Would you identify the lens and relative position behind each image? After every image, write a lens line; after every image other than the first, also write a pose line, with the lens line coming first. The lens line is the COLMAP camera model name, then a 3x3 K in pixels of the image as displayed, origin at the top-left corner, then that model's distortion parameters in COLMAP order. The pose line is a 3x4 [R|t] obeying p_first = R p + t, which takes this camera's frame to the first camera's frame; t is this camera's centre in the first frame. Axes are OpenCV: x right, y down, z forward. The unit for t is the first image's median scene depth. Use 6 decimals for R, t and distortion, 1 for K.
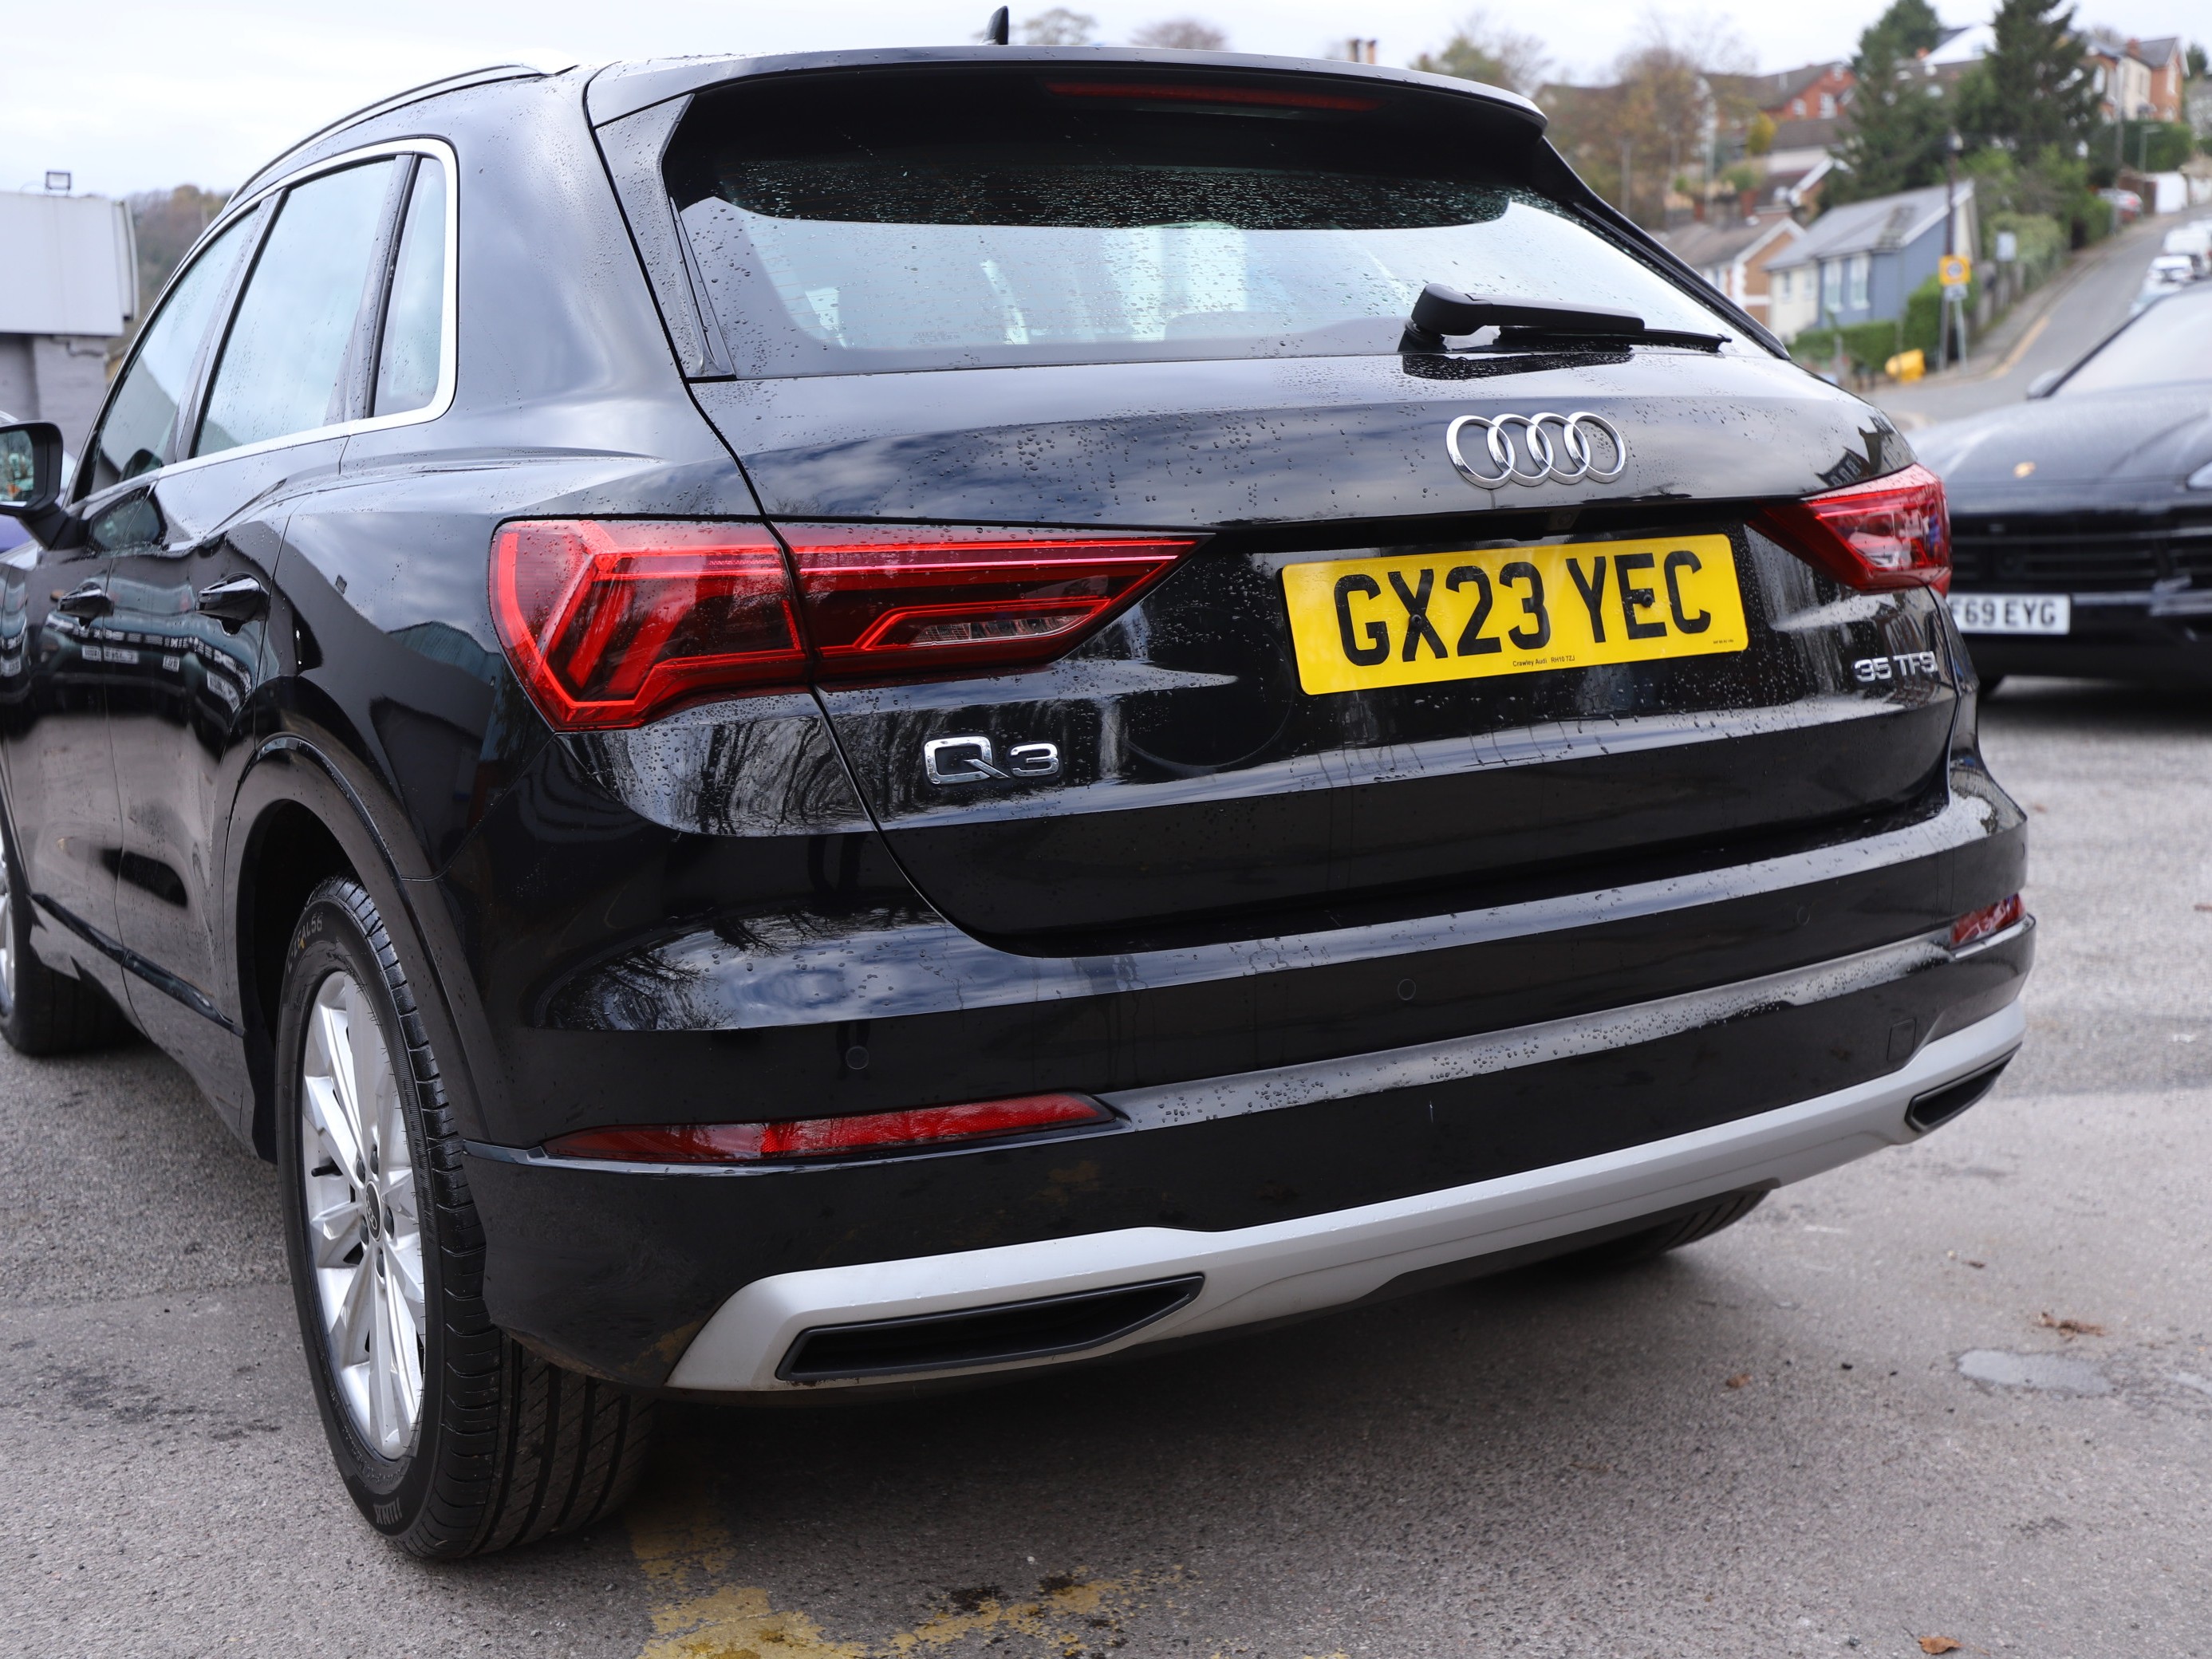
lens RADIAL K [[2300.8, 0, 1057.2], [0, 2300.8, 833.9], [0, 0, 1]] dist [0.031414, 0.005137]
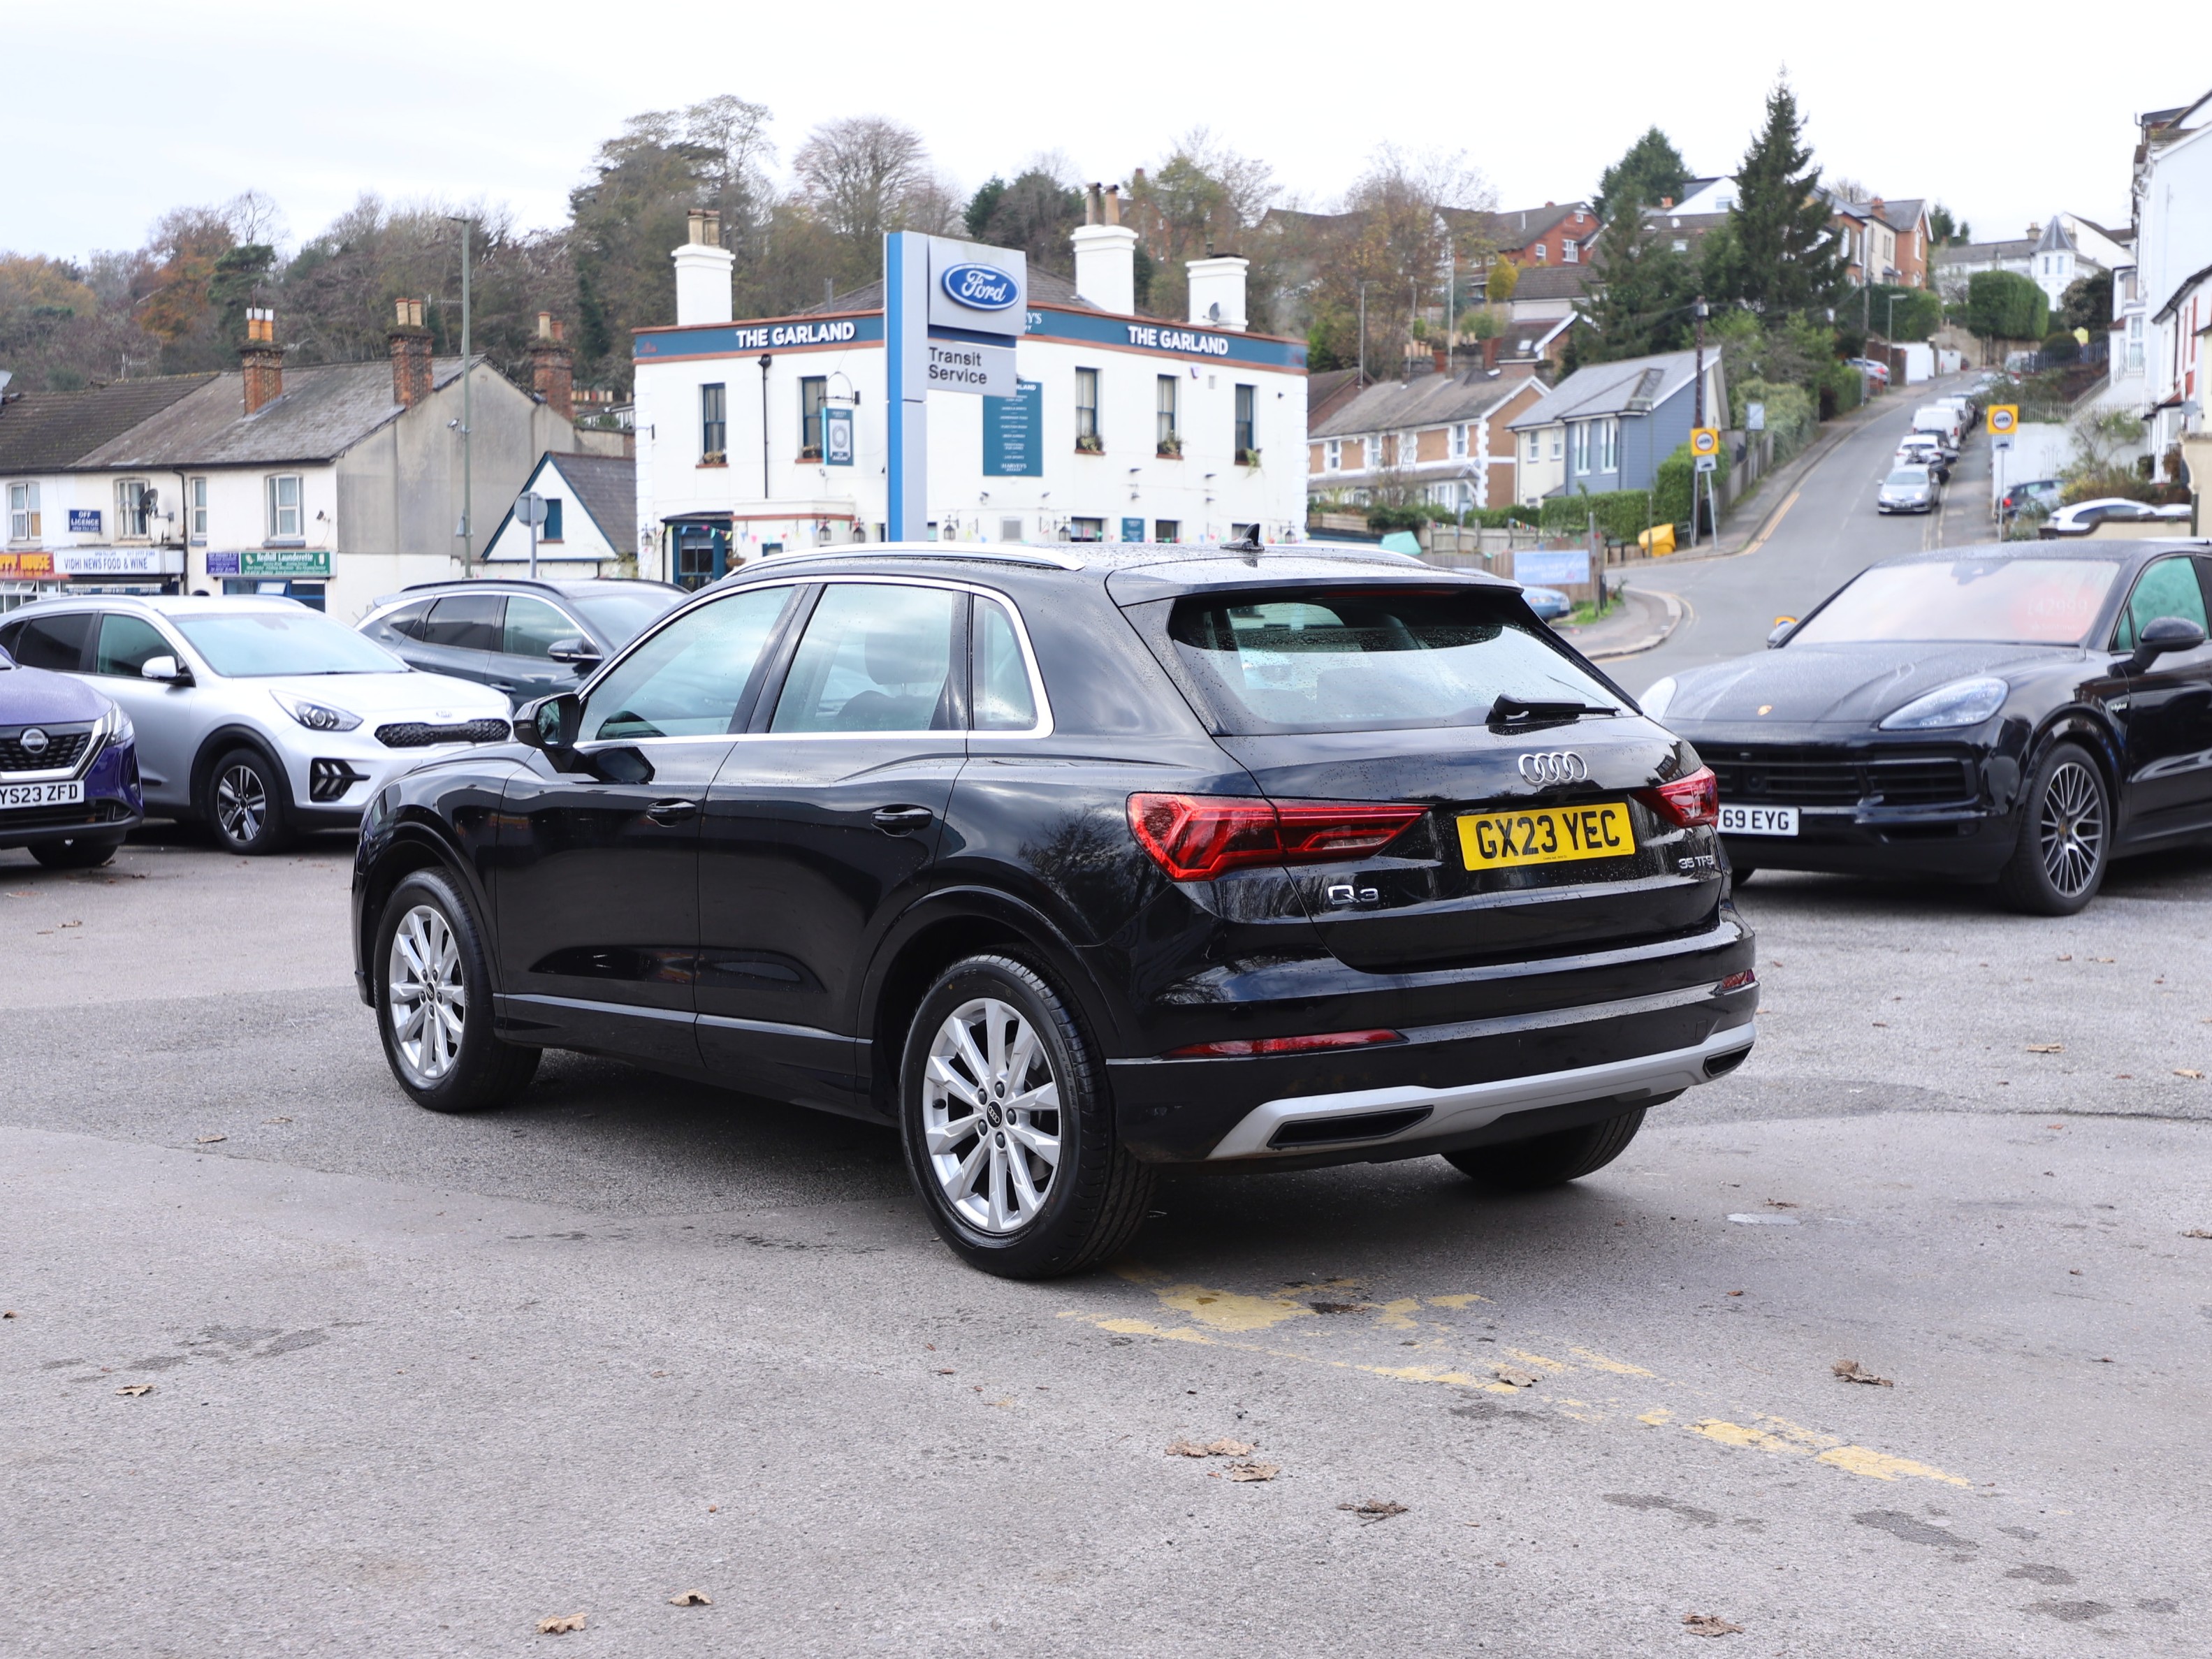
lens RADIAL K [[2662.4, 0, 1106.0], [0, 2662.4, 829.5], [0, 0, 1]] dist [0.014056, 0.019547]
pose [[0.989258, 0.015465, 0.145358, -0.166921], [-0.004045, 0.996903, -0.078533, 0.029149], [-0.146123, 0.077101, 0.986257, -0.422236]]
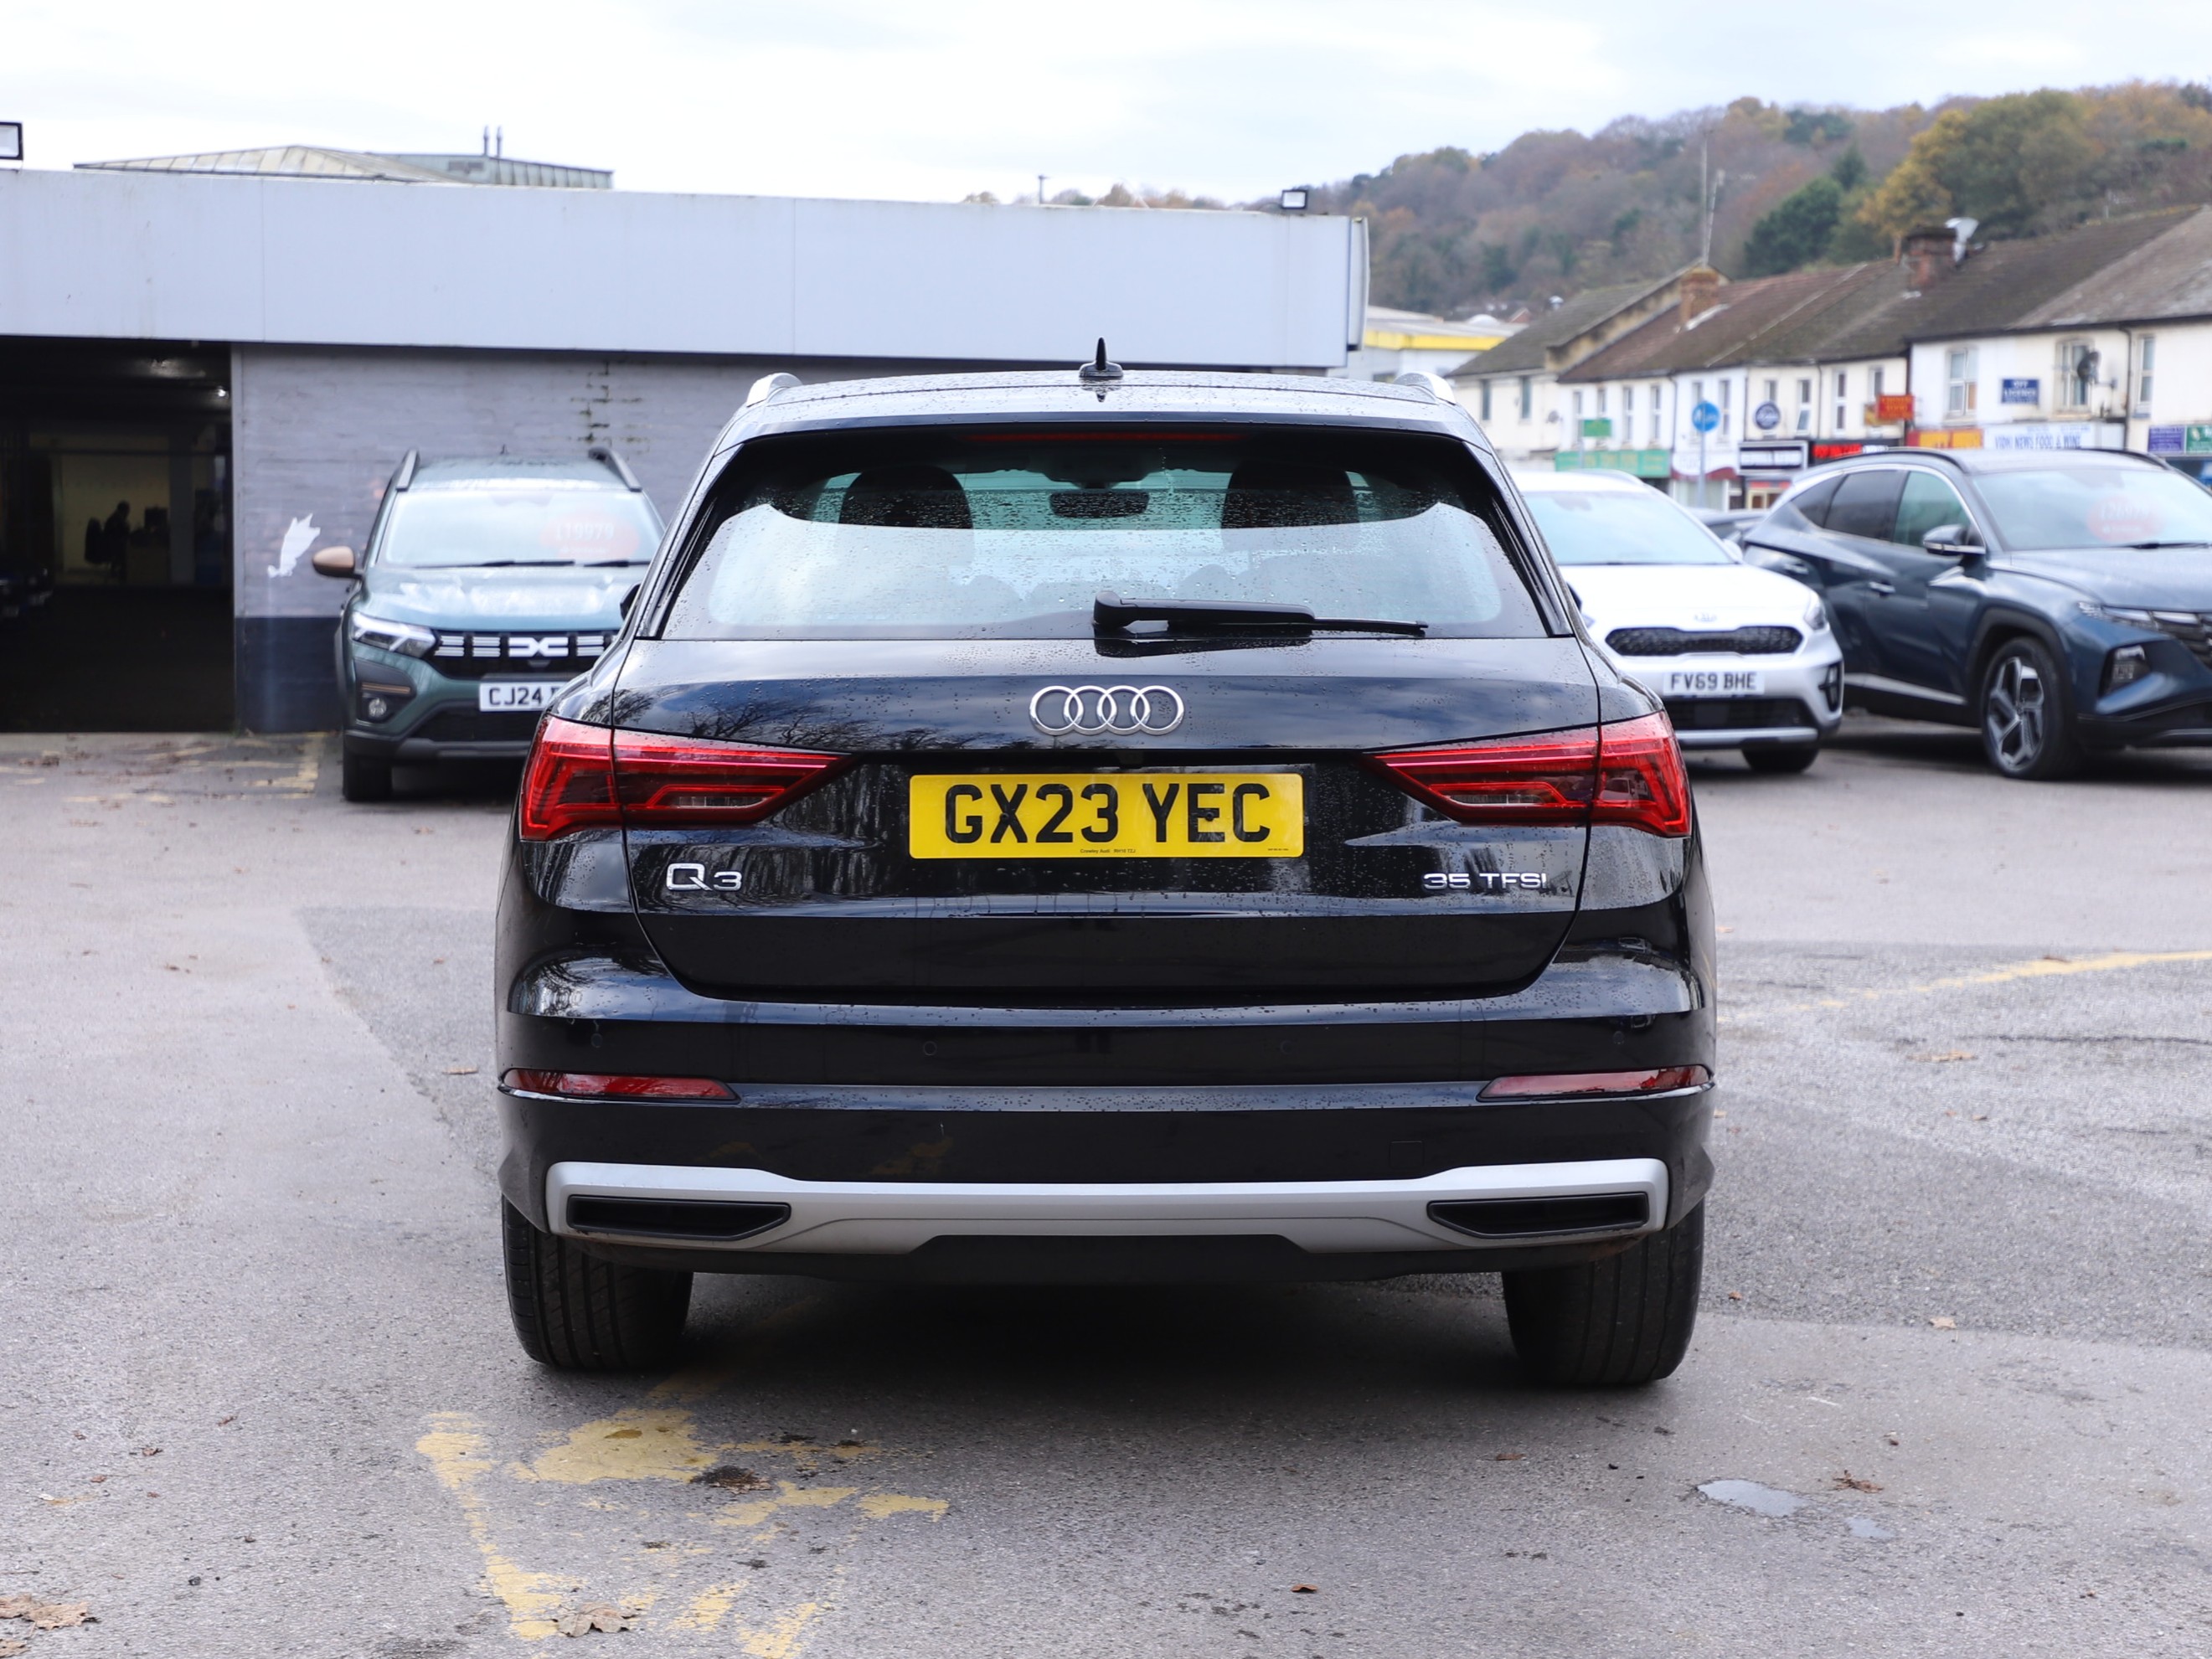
lens RADIAL K [[3197.1, 0, 1106.0], [0, 3197.1, 829.5], [0, 0, 1]] dist [0.024437, 0.034380]
pose [[0.859011, 0.084888, -0.504870, 0.330255], [-0.108858, 0.993892, -0.018106, -0.013561], [0.500249, 0.070512, 0.863006, -0.206432]]
